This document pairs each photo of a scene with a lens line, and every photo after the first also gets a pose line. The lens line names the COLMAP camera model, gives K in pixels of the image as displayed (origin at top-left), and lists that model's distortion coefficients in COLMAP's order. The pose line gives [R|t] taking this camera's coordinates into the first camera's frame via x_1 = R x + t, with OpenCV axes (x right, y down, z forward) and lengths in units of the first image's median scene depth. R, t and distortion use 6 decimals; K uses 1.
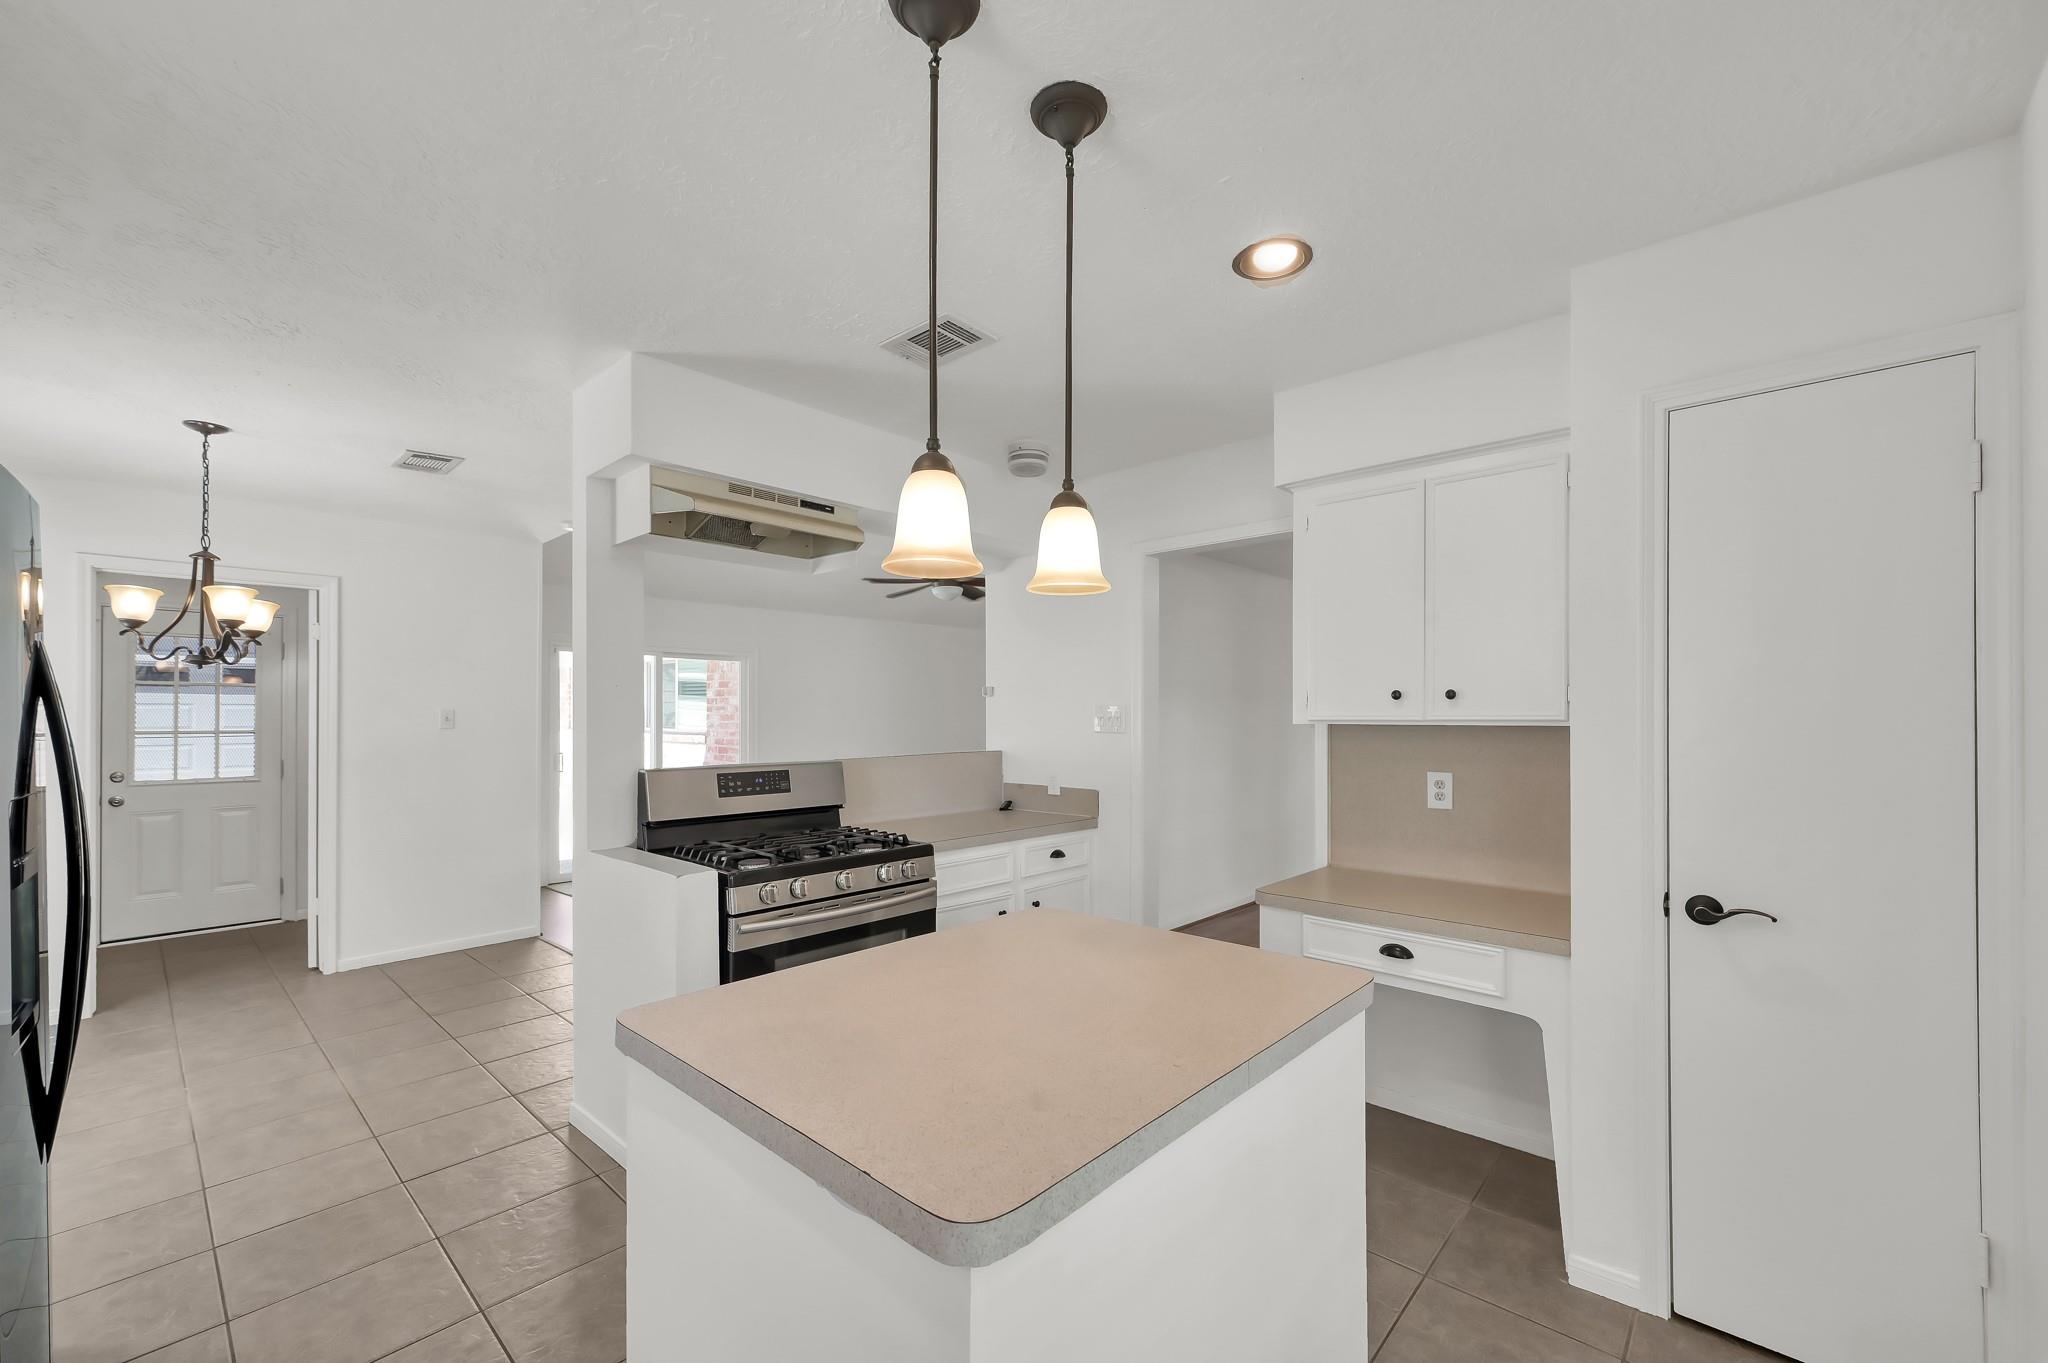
lens RADIAL K [[808.0, 0, 1022.5], [0, 808.0, 700.1], [0, 0, 1]] dist [-0.004340, 0.001155]
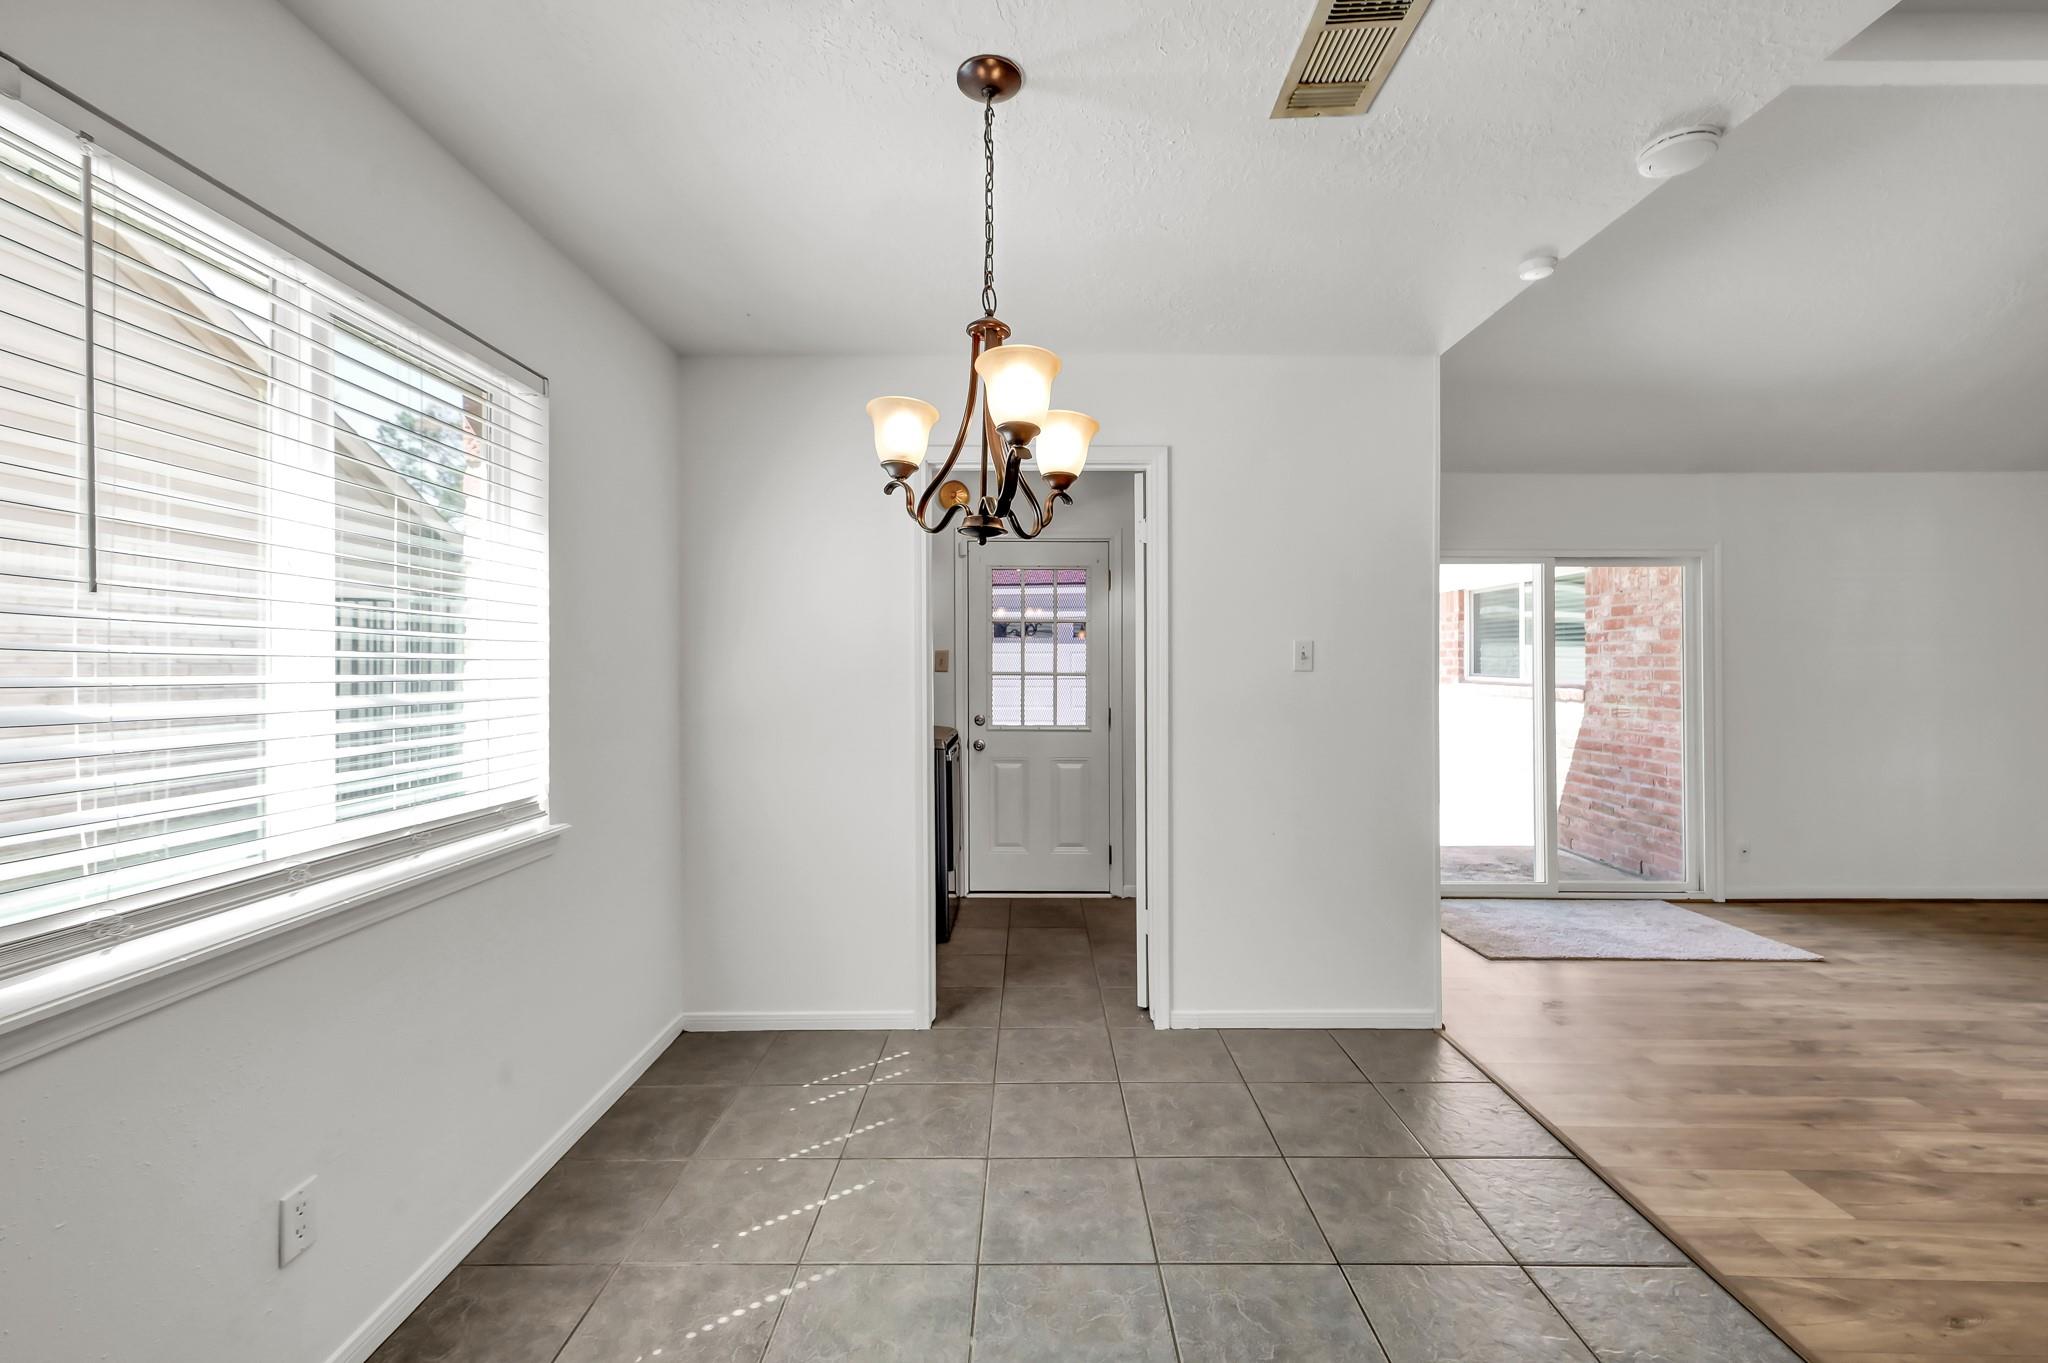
lens RADIAL K [[808.0, 0, 1022.4], [0, 808.0, 674.7], [0, 0, 1]] dist [-0.004340, 0.001155]
pose [[0.656758, 0.012915, -0.753991, -0.355383], [0.010480, 0.999600, 0.026250, 0.017358], [0.754028, -0.025142, 0.656360, 0.391952]]
